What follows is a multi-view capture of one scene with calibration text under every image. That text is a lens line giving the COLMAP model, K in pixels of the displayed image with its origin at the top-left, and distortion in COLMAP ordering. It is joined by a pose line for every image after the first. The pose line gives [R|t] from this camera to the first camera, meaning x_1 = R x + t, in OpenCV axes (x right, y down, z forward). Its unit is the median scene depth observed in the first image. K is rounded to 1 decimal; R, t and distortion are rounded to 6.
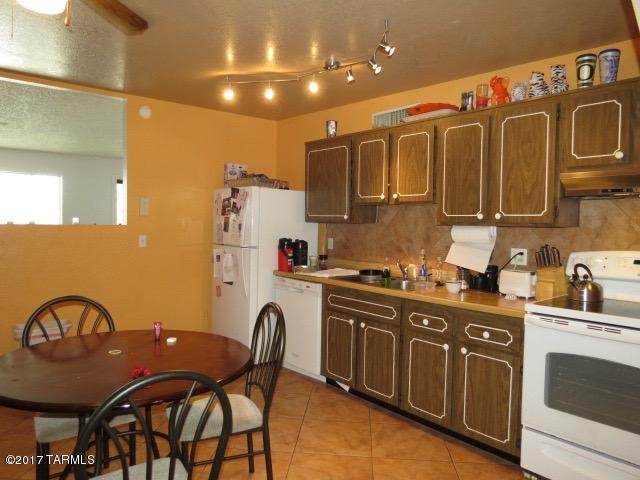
lens RADIAL K [[445.6, 0, 319.1], [0, 445.6, 240.7], [0, 0, 1]] dist [-0.042669, 0.011752]
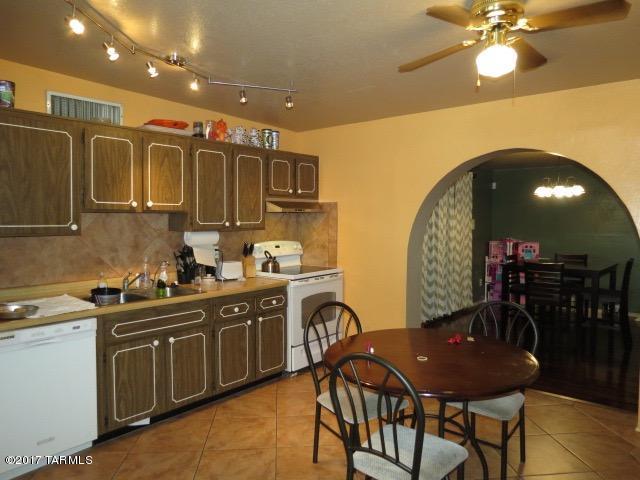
lens RADIAL K [[445.6, 0, 323.2], [0, 445.6, 241.0], [0, 0, 1]] dist [-0.042669, 0.011752]
pose [[-0.168587, -0.067798, 0.983352, -0.894451], [0.037206, 0.996483, 0.075082, -0.083652], [-0.984984, 0.049244, -0.165472, 0.838262]]
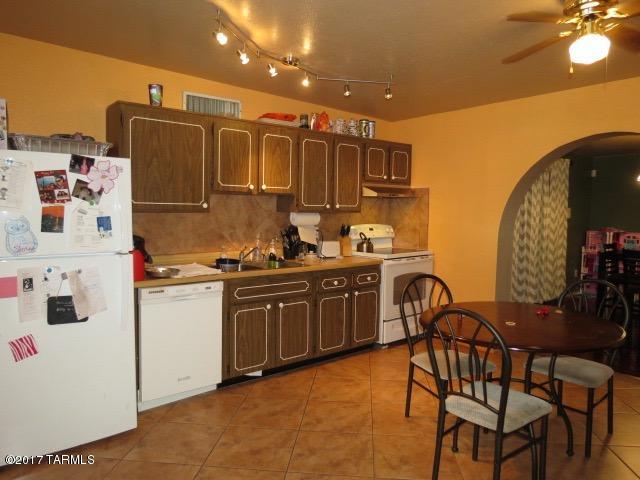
lens RADIAL K [[445.6, 0, 321.9], [0, 445.6, 239.7], [0, 0, 1]] dist [-0.042669, 0.011752]
pose [[0.021963, -0.083755, 0.996244, -1.000739], [0.032734, 0.996011, 0.083014, -0.060888], [-0.999223, 0.030788, 0.024617, 0.880677]]
